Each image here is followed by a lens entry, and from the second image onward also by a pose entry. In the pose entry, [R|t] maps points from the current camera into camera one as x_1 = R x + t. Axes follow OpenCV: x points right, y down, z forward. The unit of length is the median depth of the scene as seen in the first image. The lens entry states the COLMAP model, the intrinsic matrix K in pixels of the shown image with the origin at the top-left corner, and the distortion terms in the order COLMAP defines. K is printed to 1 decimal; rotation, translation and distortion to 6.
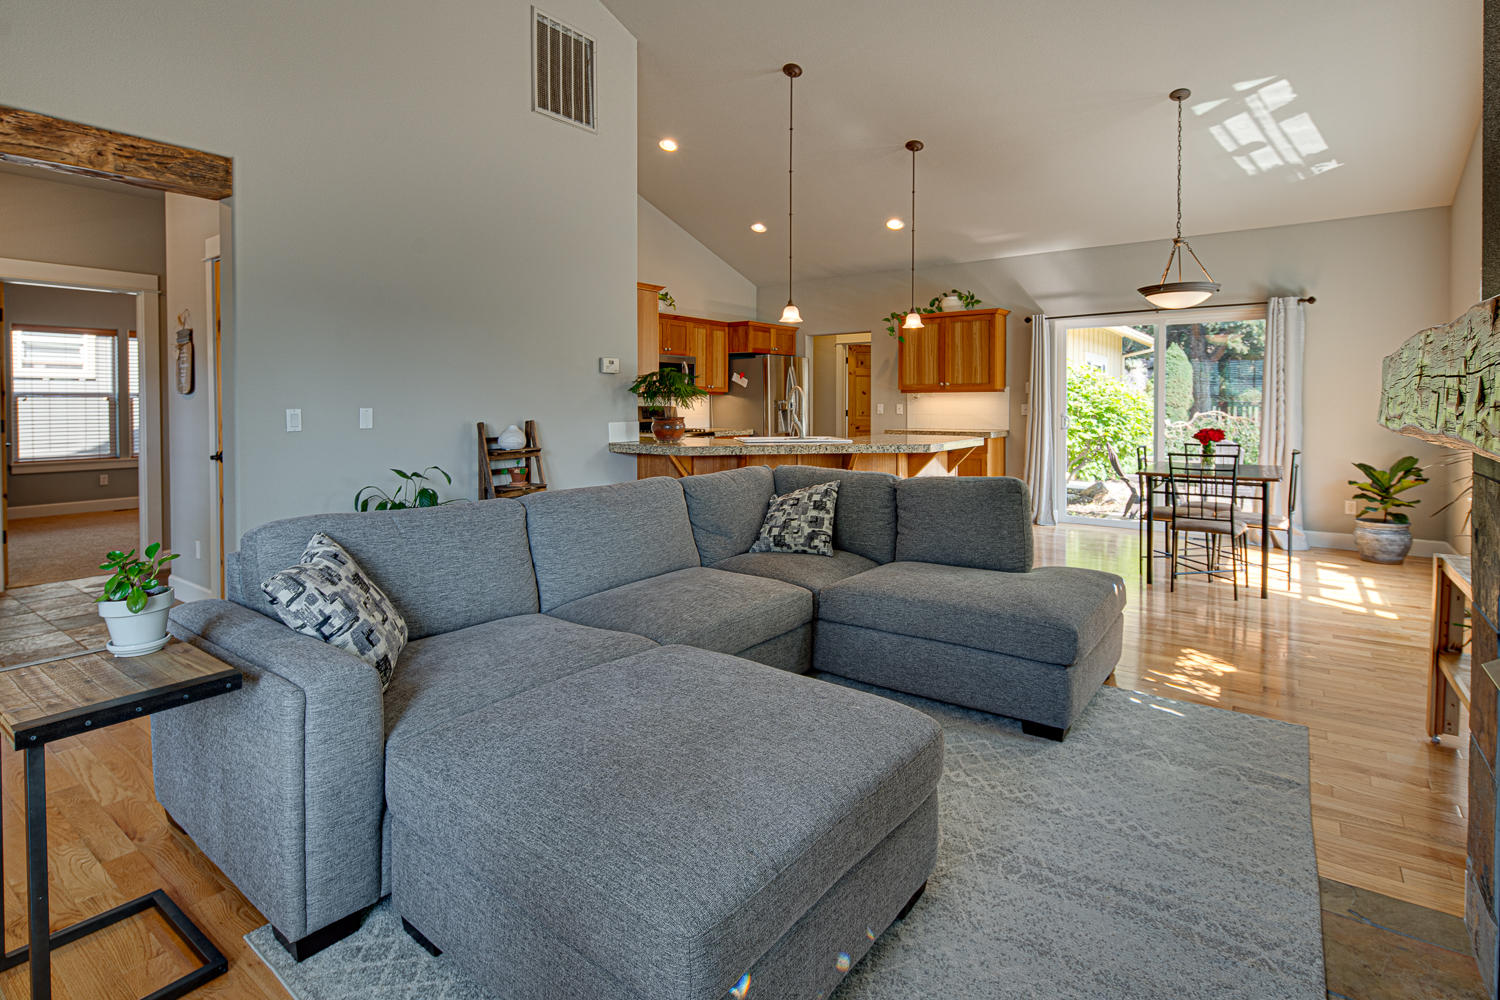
lens RADIAL K [[739.3, 0, 745.8], [0, 739.3, 429.2], [0, 0, 1]] dist [-0.001172, -0.001876]
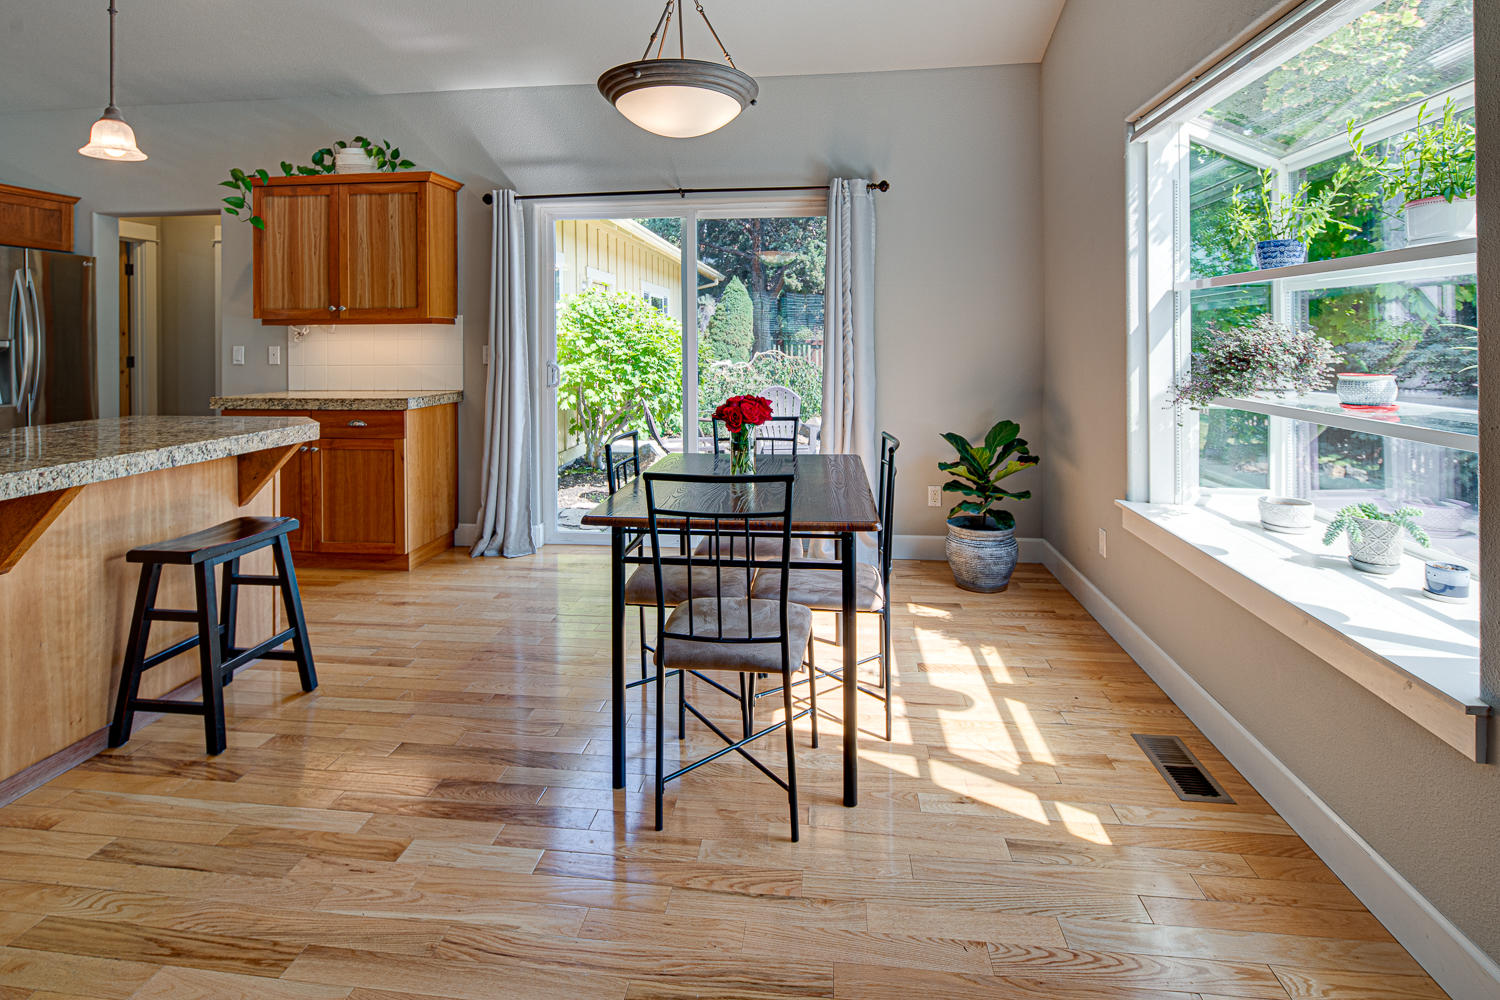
lens RADIAL K [[739.3, 0, 745.8], [0, 739.3, 429.2], [0, 0, 1]] dist [-0.001172, -0.001876]
pose [[0.866775, -0.062249, 0.494799, 0.258049], [0.021390, 0.995906, 0.087822, -0.014622], [-0.498240, -0.065539, 0.864559, 0.385604]]
